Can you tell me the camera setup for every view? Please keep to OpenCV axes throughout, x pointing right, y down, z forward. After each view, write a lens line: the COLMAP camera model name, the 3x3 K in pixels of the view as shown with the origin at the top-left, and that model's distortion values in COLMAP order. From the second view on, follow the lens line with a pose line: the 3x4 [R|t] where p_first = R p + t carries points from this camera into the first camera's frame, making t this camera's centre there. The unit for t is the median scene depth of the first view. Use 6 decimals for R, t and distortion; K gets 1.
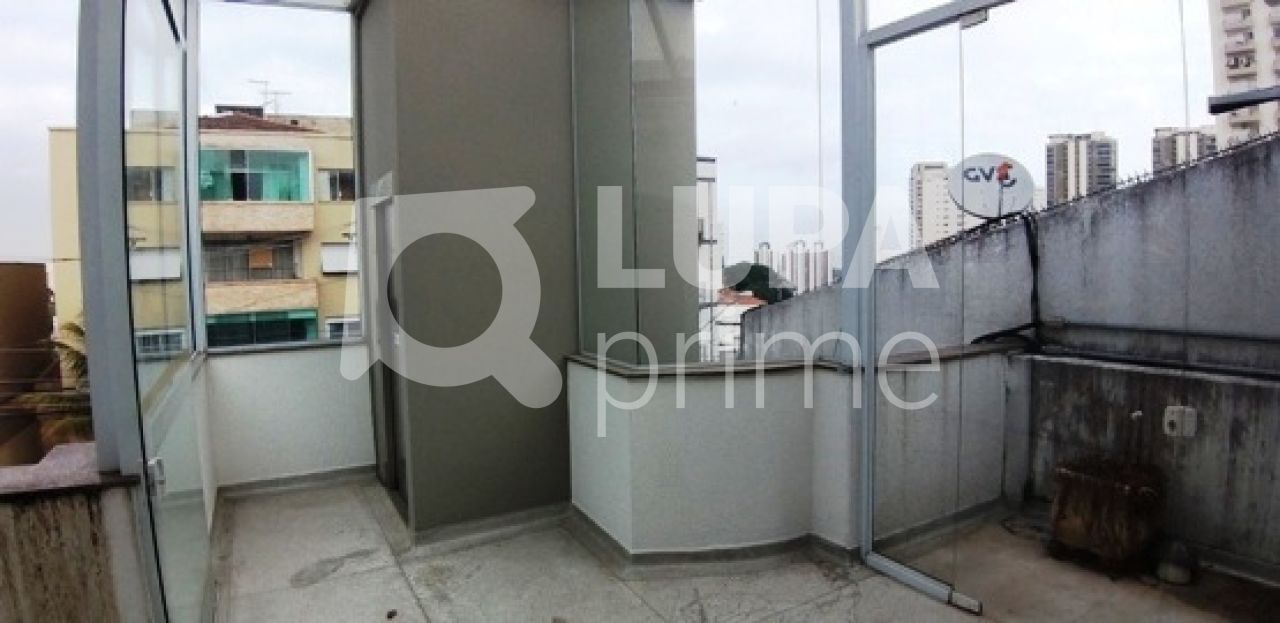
lens RADIAL K [[656.8, 0, 628.5], [0, 656.8, 311.6], [0, 0, 1]] dist [-0.116784, 0.000508]
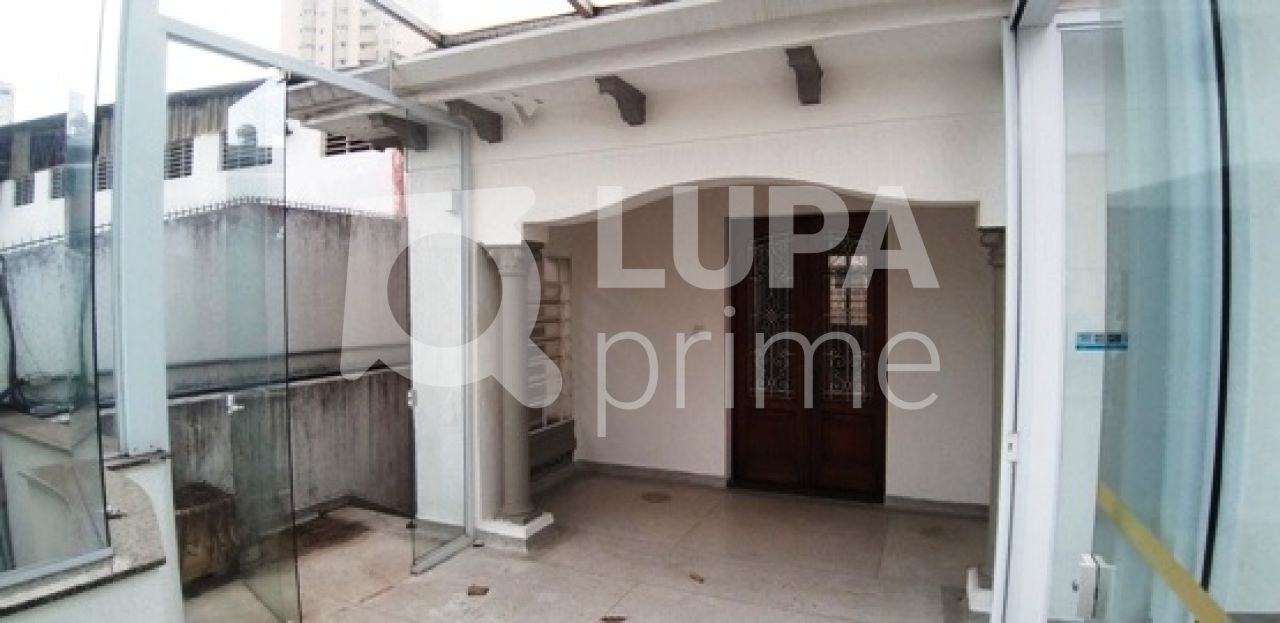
lens RADIAL K [[656.8, 0, 628.5], [0, 656.8, 311.6], [0, 0, 1]] dist [-0.116784, 0.000508]
pose [[-0.590864, -0.002053, 0.806768, -0.557936], [0.078185, 0.995144, 0.059794, -0.074627], [-0.802973, 0.098407, -0.587835, 1.006921]]
